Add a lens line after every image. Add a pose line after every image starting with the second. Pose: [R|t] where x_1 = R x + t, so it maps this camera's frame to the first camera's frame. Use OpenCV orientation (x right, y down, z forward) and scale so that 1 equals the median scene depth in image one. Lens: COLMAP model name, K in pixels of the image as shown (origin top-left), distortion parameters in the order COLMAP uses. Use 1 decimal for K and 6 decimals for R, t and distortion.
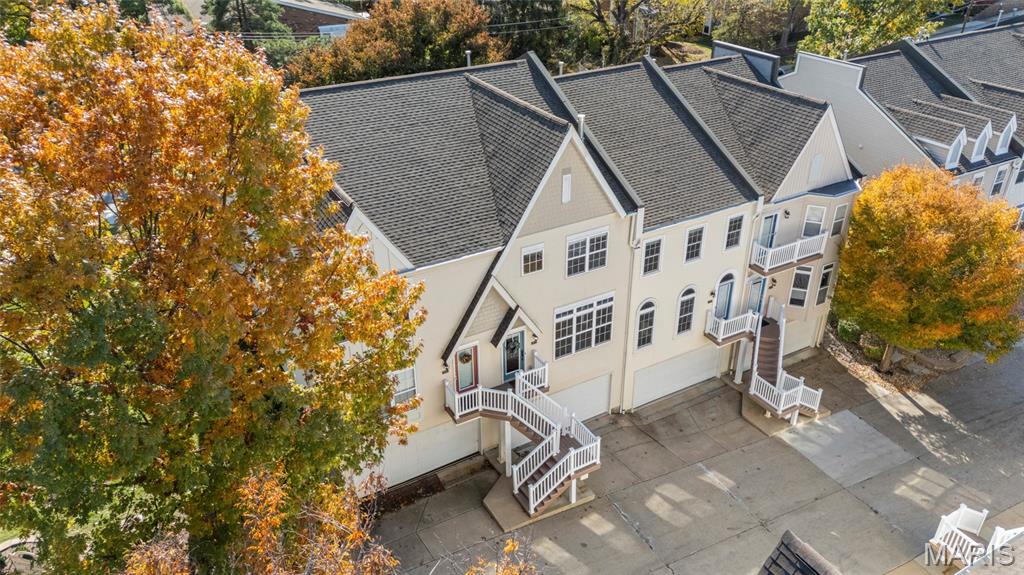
lens RADIAL K [[758.1, 0, 514.7], [0, 758.1, 286.5], [0, 0, 1]] dist [0.040060, -0.023475]
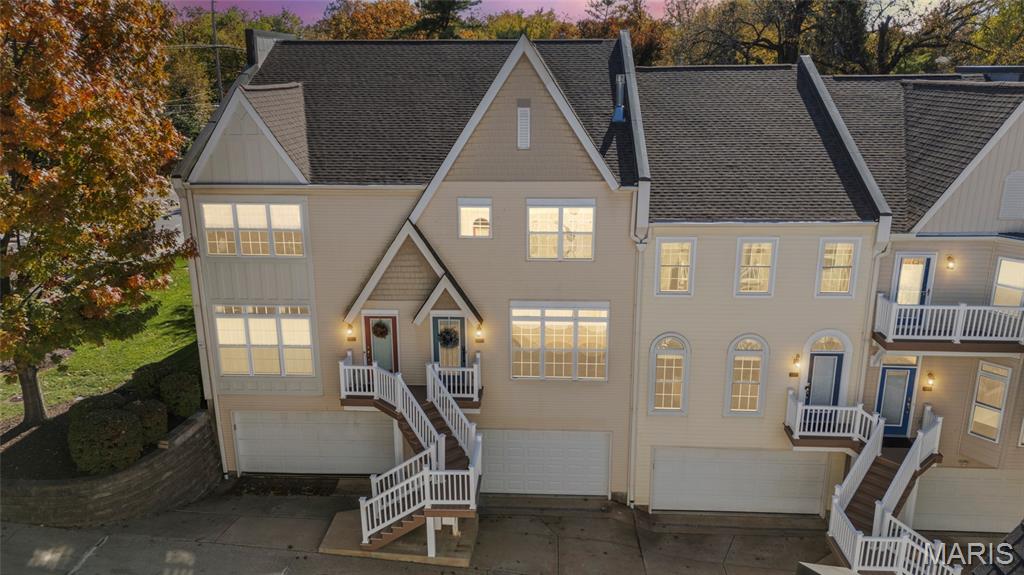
lens RADIAL K [[758.1, 0, 517.9], [0, 758.1, 285.4], [0, 0, 1]] dist [0.040060, -0.023475]
pose [[0.844214, 0.153850, -0.513452, 0.420417], [-0.269026, 0.950146, -0.157629, 0.125207], [0.463604, 0.271204, 0.843516, 0.350635]]
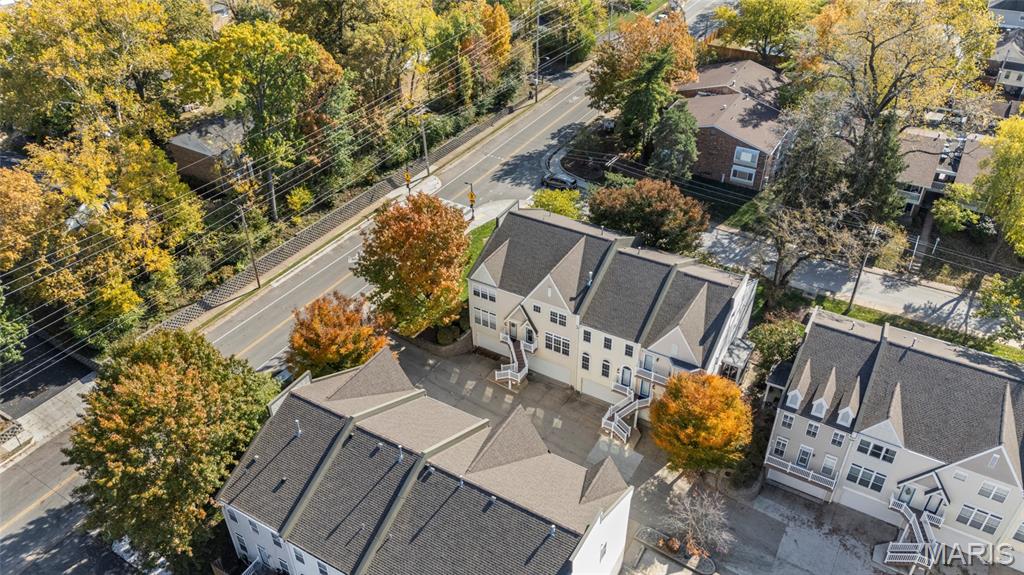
lens RADIAL K [[758.1, 0, 507.3], [0, 758.1, 281.1], [0, 0, 1]] dist [0.040060, -0.023475]
pose [[0.496157, 0.503427, -0.707382, 1.693286], [-0.421645, 0.851923, 0.310552, -0.841641], [0.758975, 0.144182, 0.634955, -0.771210]]
